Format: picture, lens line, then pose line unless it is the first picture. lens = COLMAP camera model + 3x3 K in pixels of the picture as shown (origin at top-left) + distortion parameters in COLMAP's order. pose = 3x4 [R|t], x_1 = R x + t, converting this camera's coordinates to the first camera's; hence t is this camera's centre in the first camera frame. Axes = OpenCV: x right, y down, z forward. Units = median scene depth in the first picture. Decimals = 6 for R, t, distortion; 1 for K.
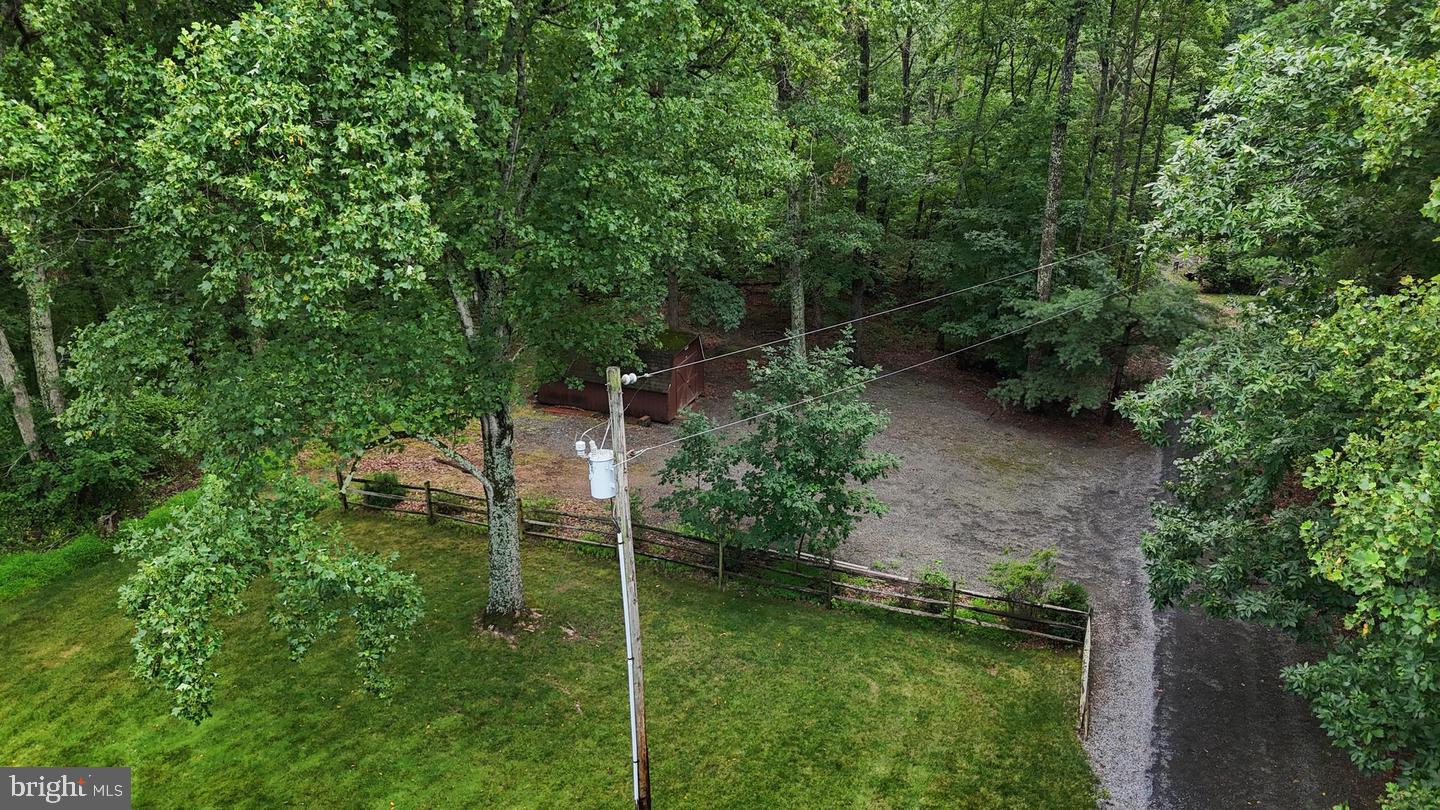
lens RADIAL K [[1065.1, 0, 720.0], [0, 1065.1, 405.0], [0, 0, 1]] dist [0.118959, -0.180109]
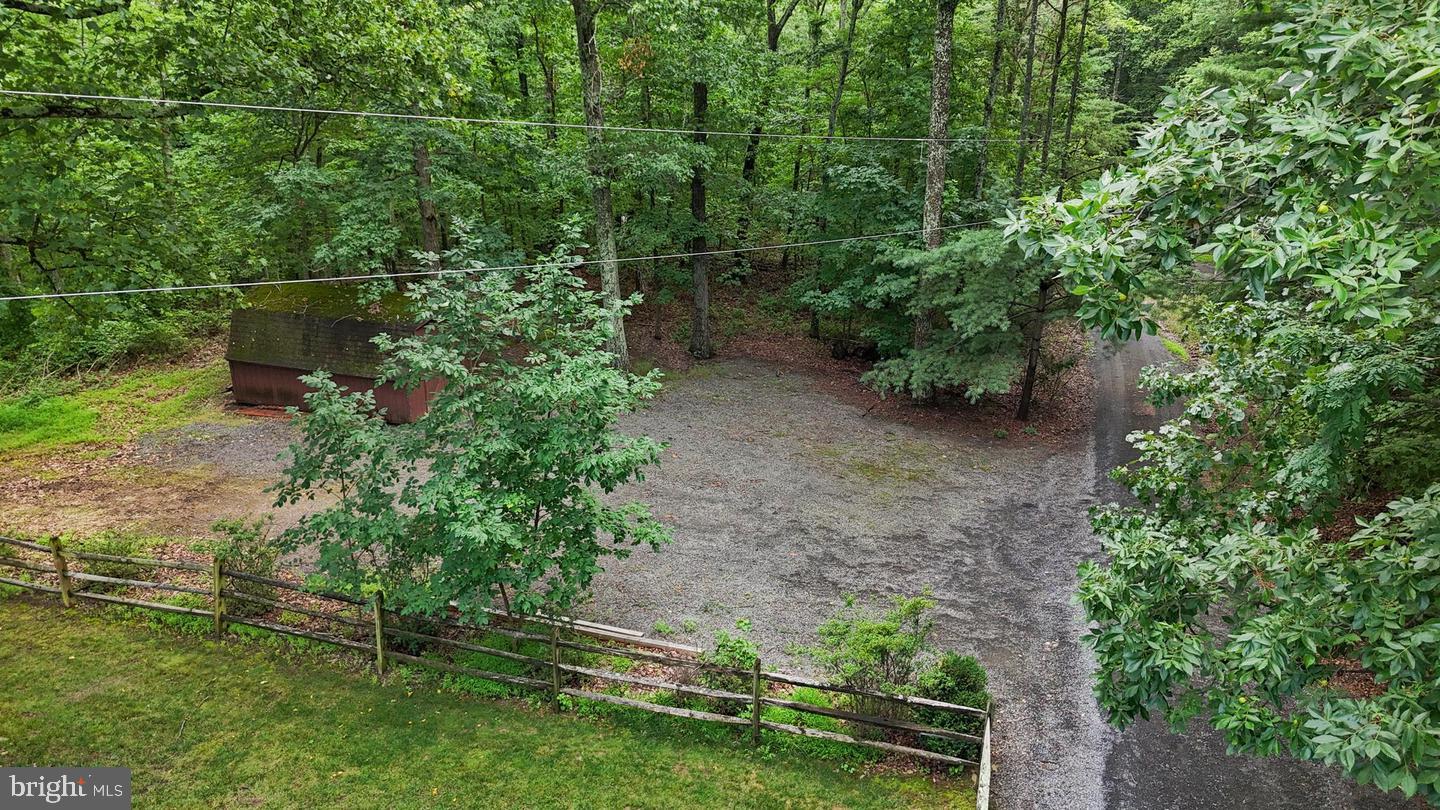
lens RADIAL K [[1065.1, 0, 720.0], [0, 1065.1, 405.0], [0, 0, 1]] dist [0.118959, -0.180109]
pose [[0.997719, -0.016988, 0.065328, 0.146802], [0.019388, 0.999153, -0.036289, 0.045227], [-0.064657, 0.037472, 0.997204, 0.386816]]
